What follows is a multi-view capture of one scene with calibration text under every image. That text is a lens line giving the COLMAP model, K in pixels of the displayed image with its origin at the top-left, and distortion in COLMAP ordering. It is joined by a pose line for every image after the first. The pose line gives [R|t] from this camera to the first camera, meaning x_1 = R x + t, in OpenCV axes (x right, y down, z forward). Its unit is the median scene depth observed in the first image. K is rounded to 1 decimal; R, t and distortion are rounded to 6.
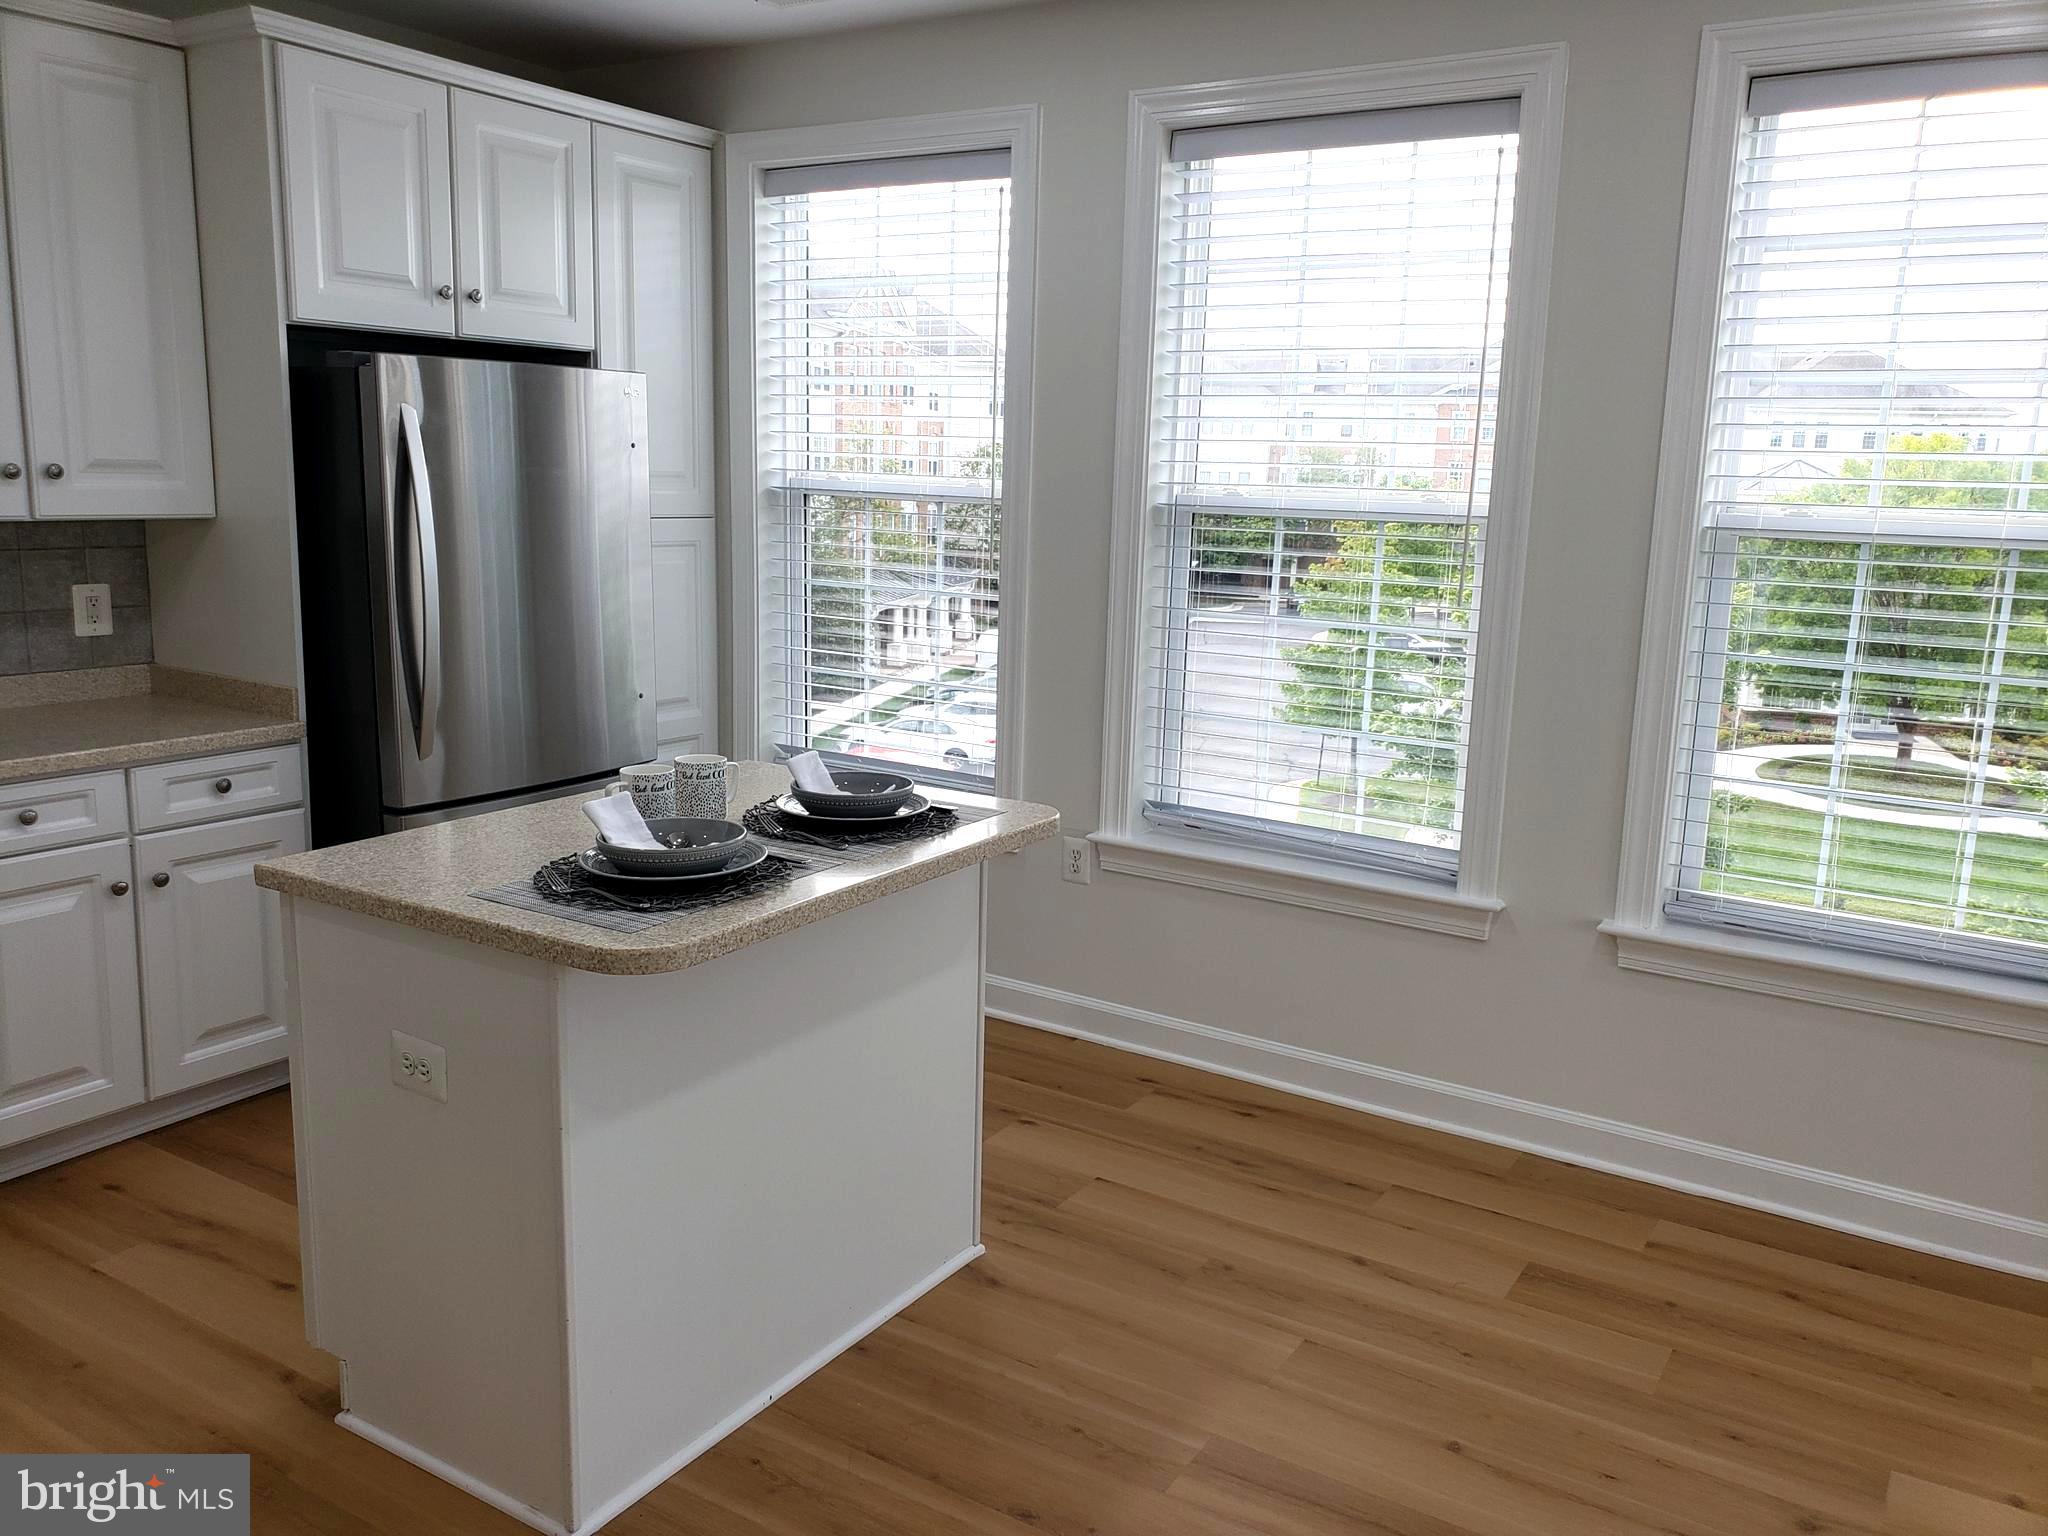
lens RADIAL K [[1622.8, 0, 1051.3], [0, 1622.8, 740.4], [0, 0, 1]] dist [0.086484, -0.070872]
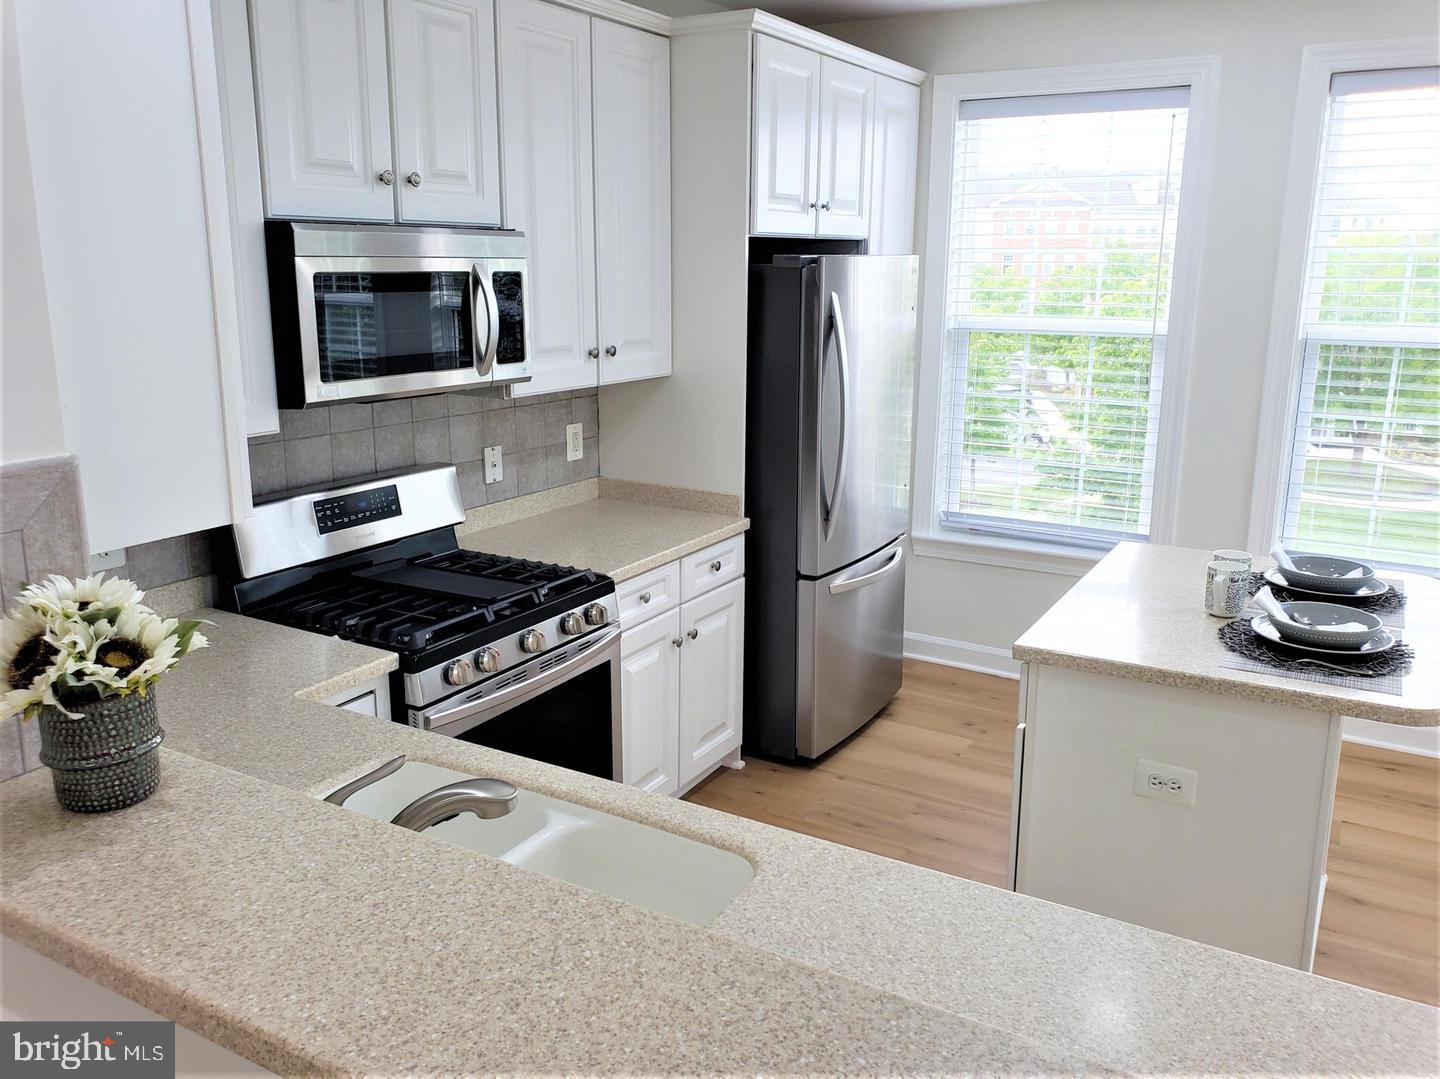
lens RADIAL K [[1153.7, 0, 724.0], [0, 1153.7, 531.4], [0, 0, 1]] dist [0.068123, -0.101282]
pose [[0.999098, -0.031515, 0.028445, -0.507659], [0.029831, 0.997882, 0.057813, -0.058618], [-0.030206, -0.056913, 0.997922, 0.007095]]
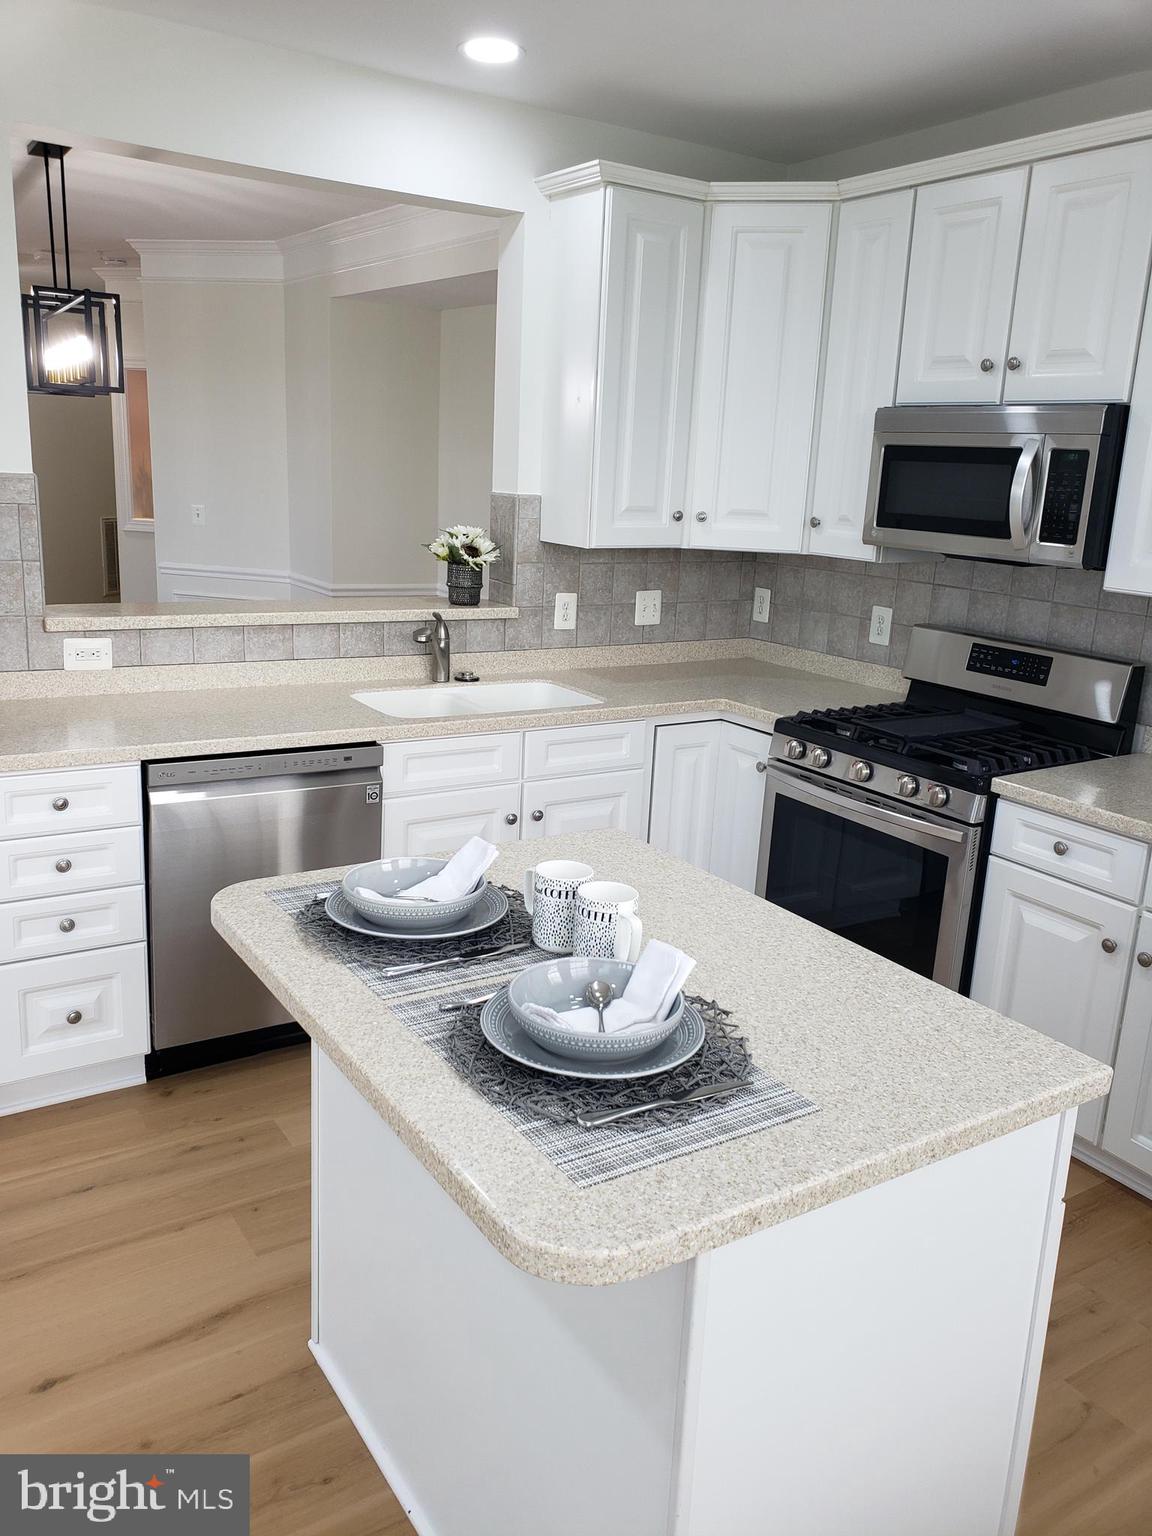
lens RADIAL K [[1194.7, 0, 576.0], [0, 1194.7, 768.0], [0, 0, 1]] dist [0.065794, -0.092427]
pose [[-0.419978, 0.179903, -0.889524, 0.236595], [-0.214638, 0.932658, 0.289965, -0.157308], [0.881787, 0.312705, -0.353082, 0.864561]]
